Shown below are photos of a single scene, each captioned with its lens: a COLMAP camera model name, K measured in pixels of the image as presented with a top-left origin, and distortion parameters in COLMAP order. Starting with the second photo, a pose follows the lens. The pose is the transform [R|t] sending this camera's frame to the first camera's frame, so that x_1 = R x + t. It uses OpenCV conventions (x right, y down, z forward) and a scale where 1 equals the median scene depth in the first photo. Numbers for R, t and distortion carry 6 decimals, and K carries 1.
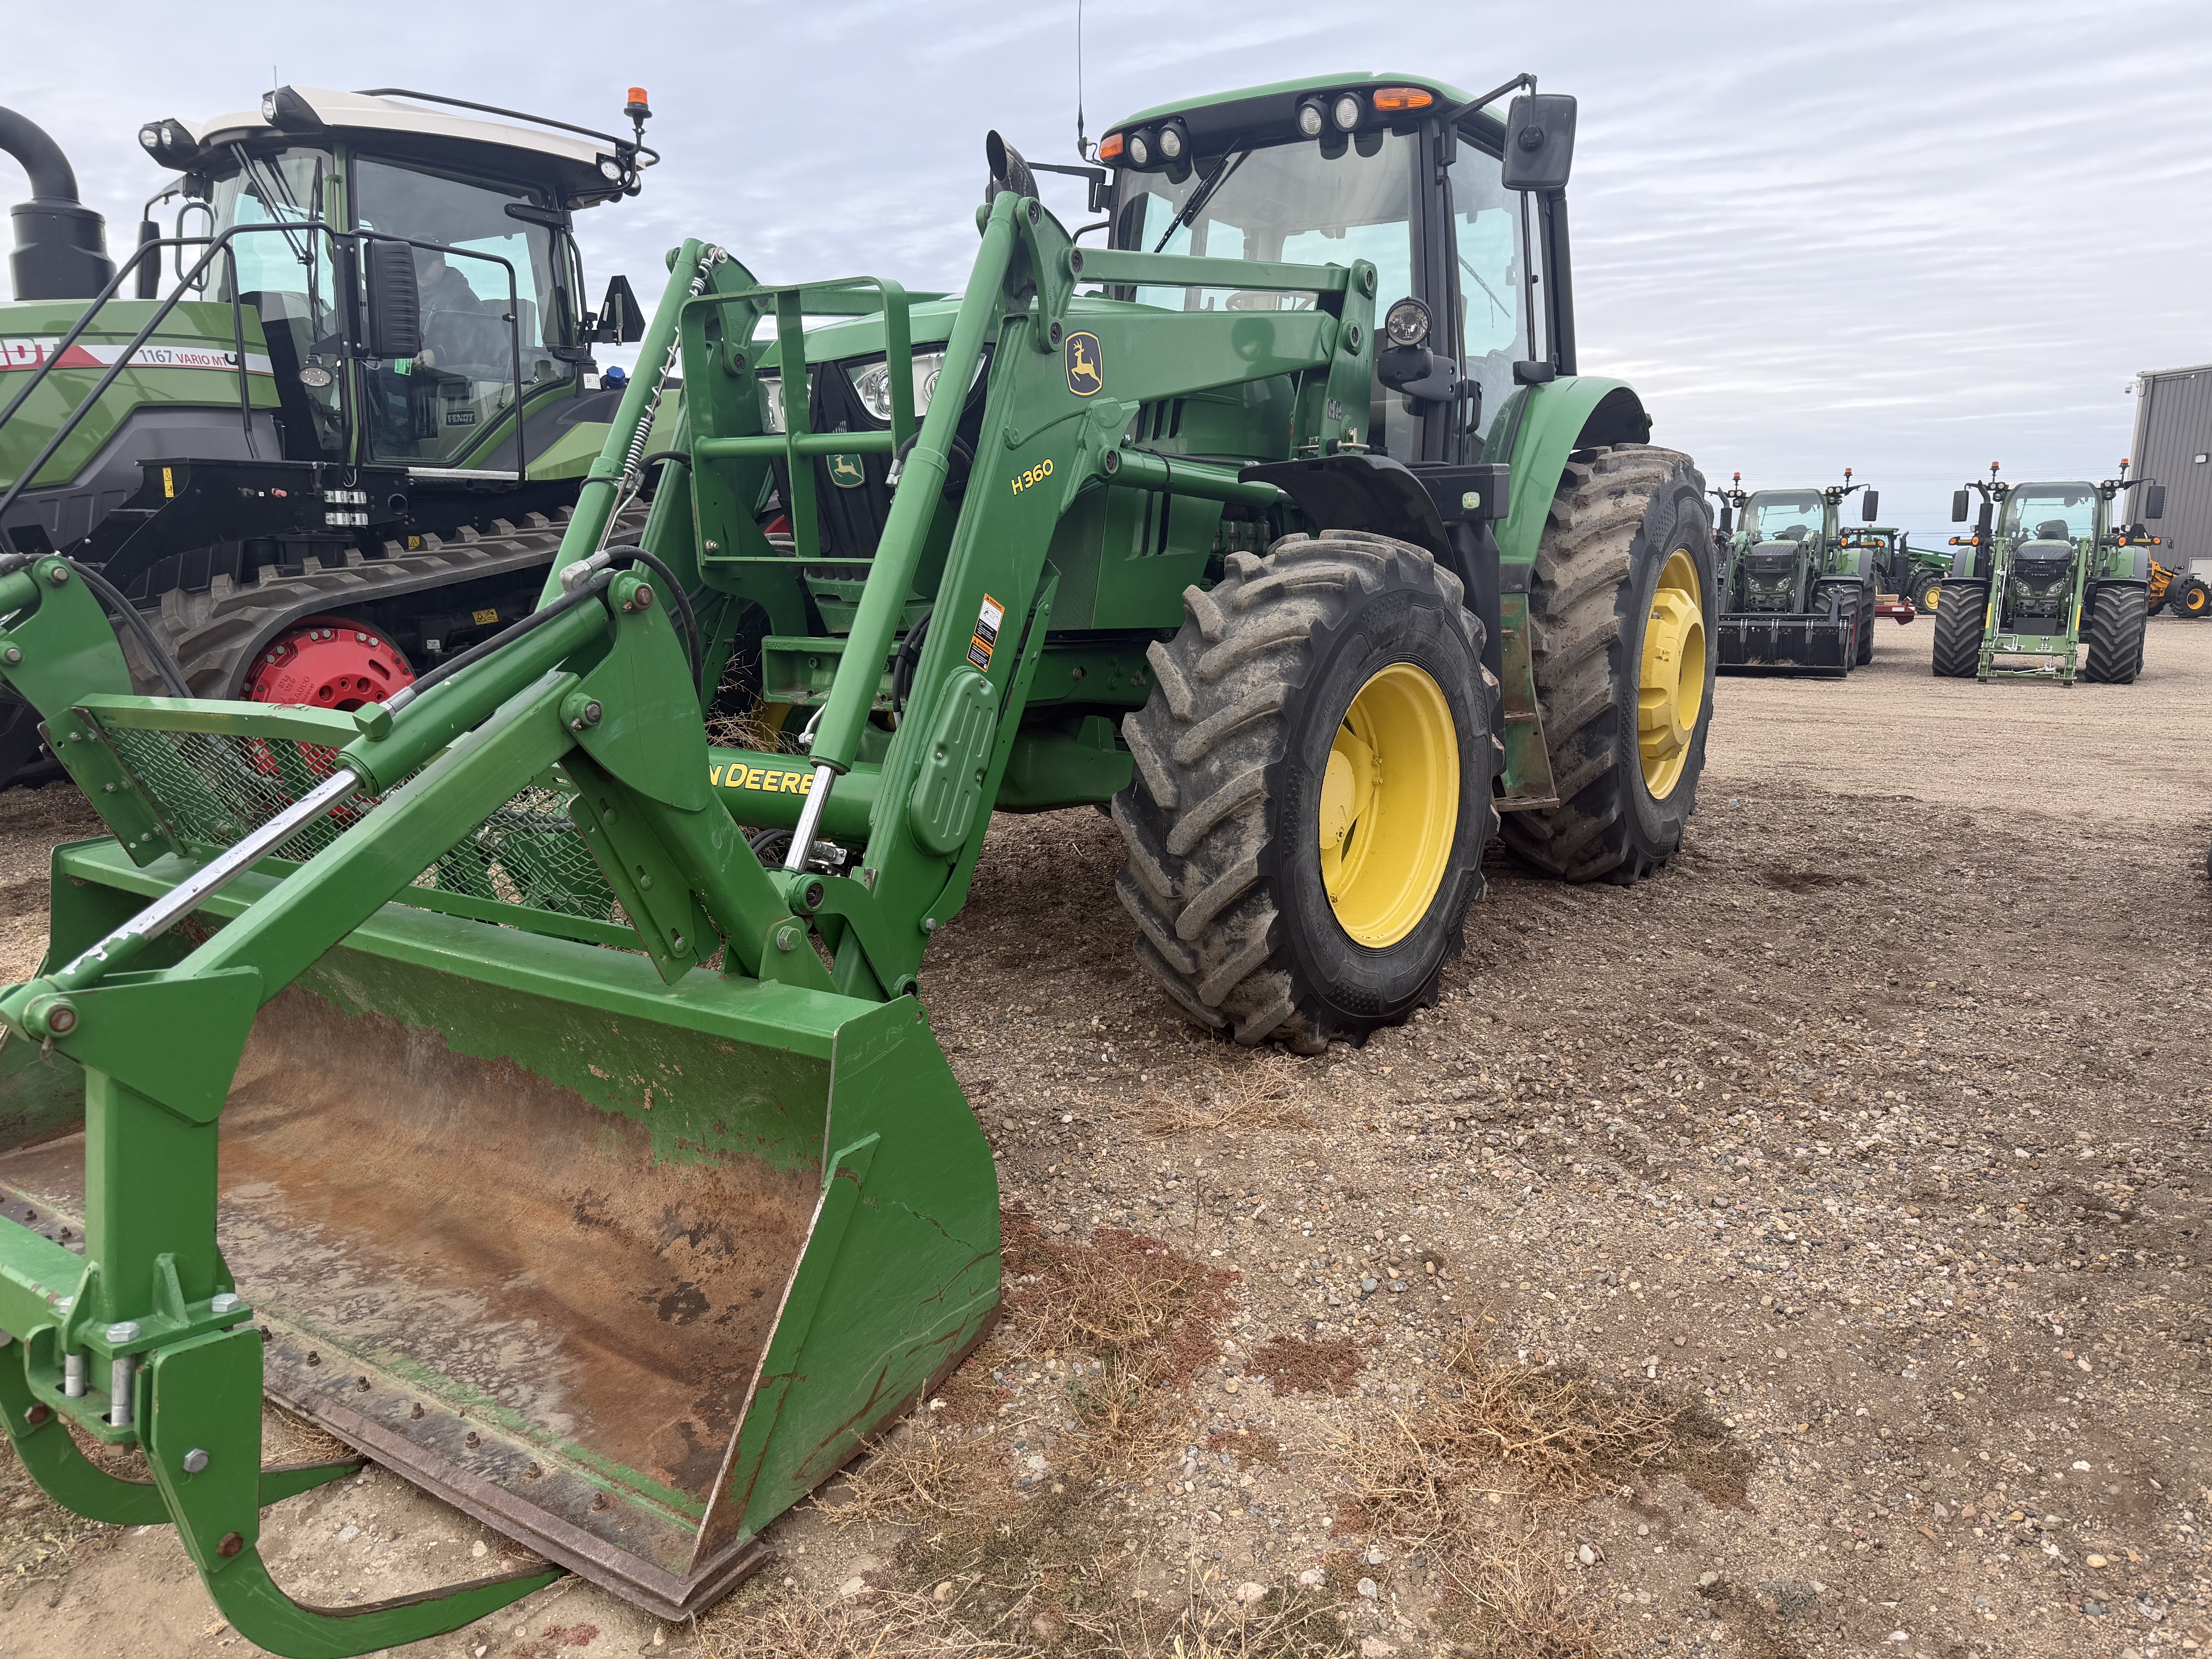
lens RADIAL K [[1588.4, 0, 1106.0], [0, 1588.4, 829.5], [0, 0, 1]] dist [0.005699, 0.002006]
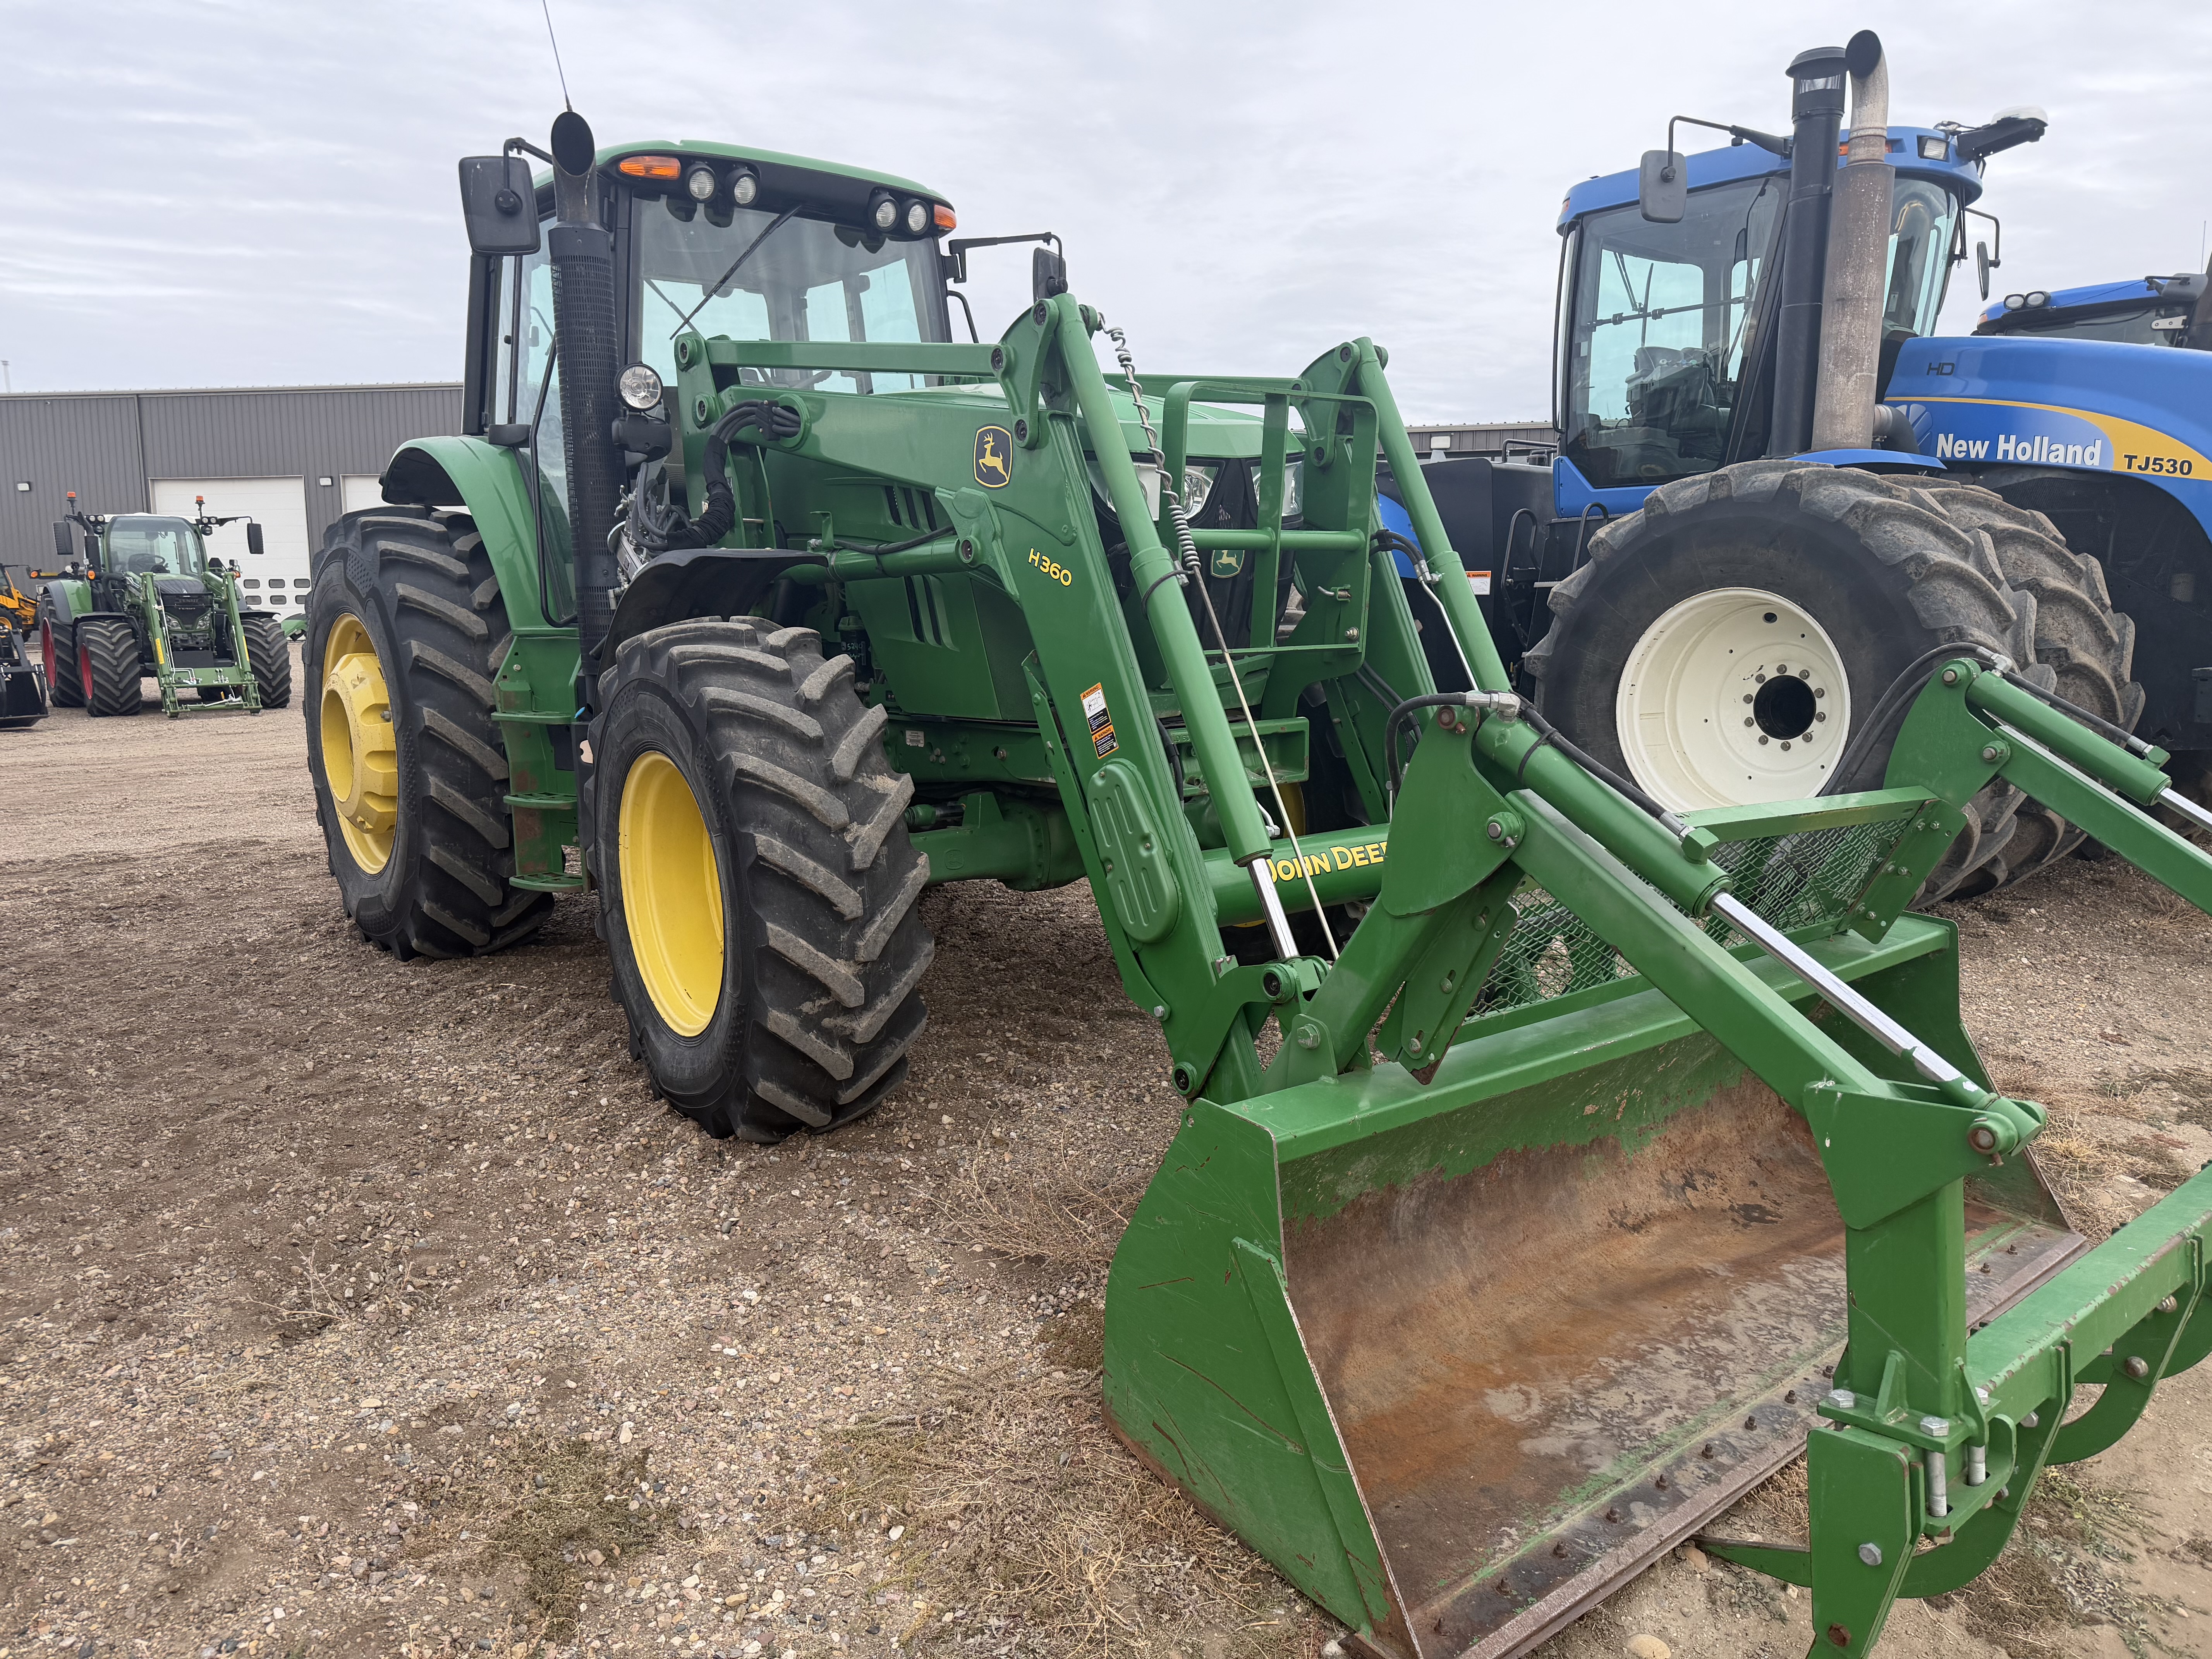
lens RADIAL K [[1583.8, 0, 1106.0], [0, 1583.8, 829.5], [0, 0, 1]] dist [0.035511, -0.001645]
pose [[0.296203, -0.157350, 0.942075, -0.956396], [0.170877, 0.979153, 0.109816, -0.146958], [-0.939715, 0.128451, 0.316916, 0.620498]]
